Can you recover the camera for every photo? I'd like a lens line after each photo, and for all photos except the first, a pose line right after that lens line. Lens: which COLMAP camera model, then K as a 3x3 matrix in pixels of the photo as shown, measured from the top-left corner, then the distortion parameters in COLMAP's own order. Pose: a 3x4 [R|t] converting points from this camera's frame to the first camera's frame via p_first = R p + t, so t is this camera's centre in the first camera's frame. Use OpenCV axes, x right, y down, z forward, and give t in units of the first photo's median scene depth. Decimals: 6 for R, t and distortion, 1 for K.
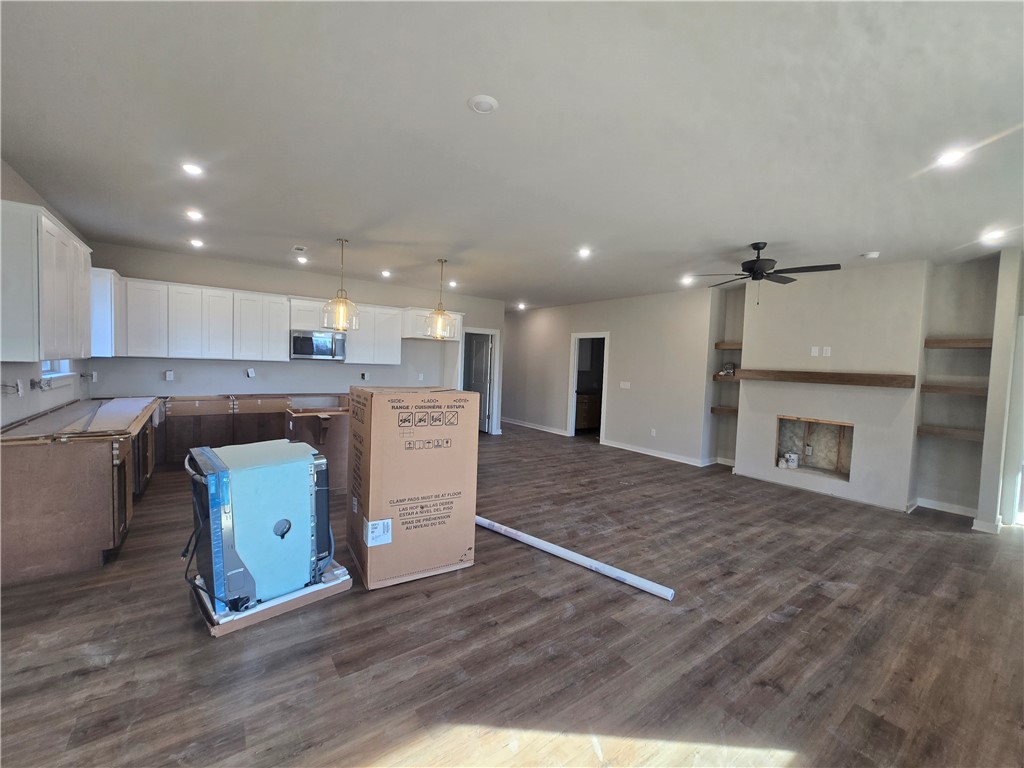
lens RADIAL K [[420.2, 0, 508.3], [0, 420.2, 381.0], [0, 0, 1]] dist [0.001339, -0.000052]
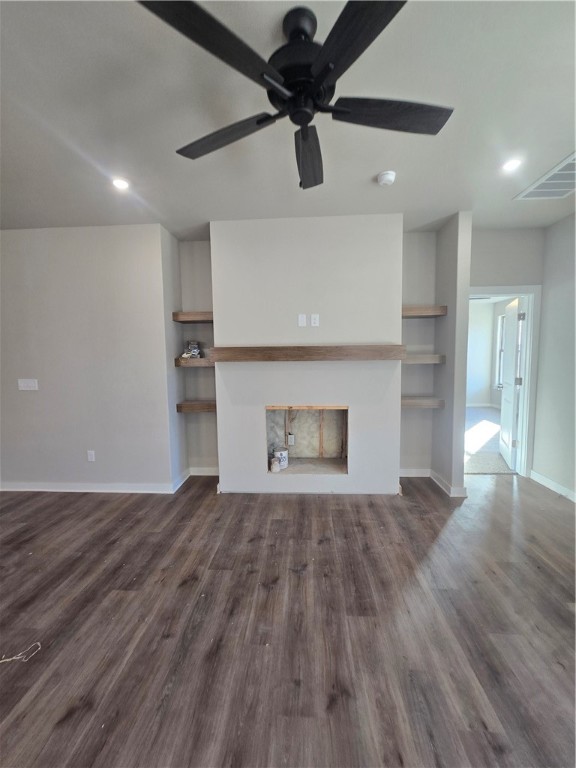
lens RADIAL K [[315.1, 0, 285.6], [0, 315.1, 379.9], [0, 0, 1]] dist [0.001339, -0.000052]
pose [[0.639942, -0.099059, 0.762011, 0.236882], [0.069038, 0.995057, 0.071375, -0.003723], [-0.765315, 0.006932, 0.643618, 0.617151]]
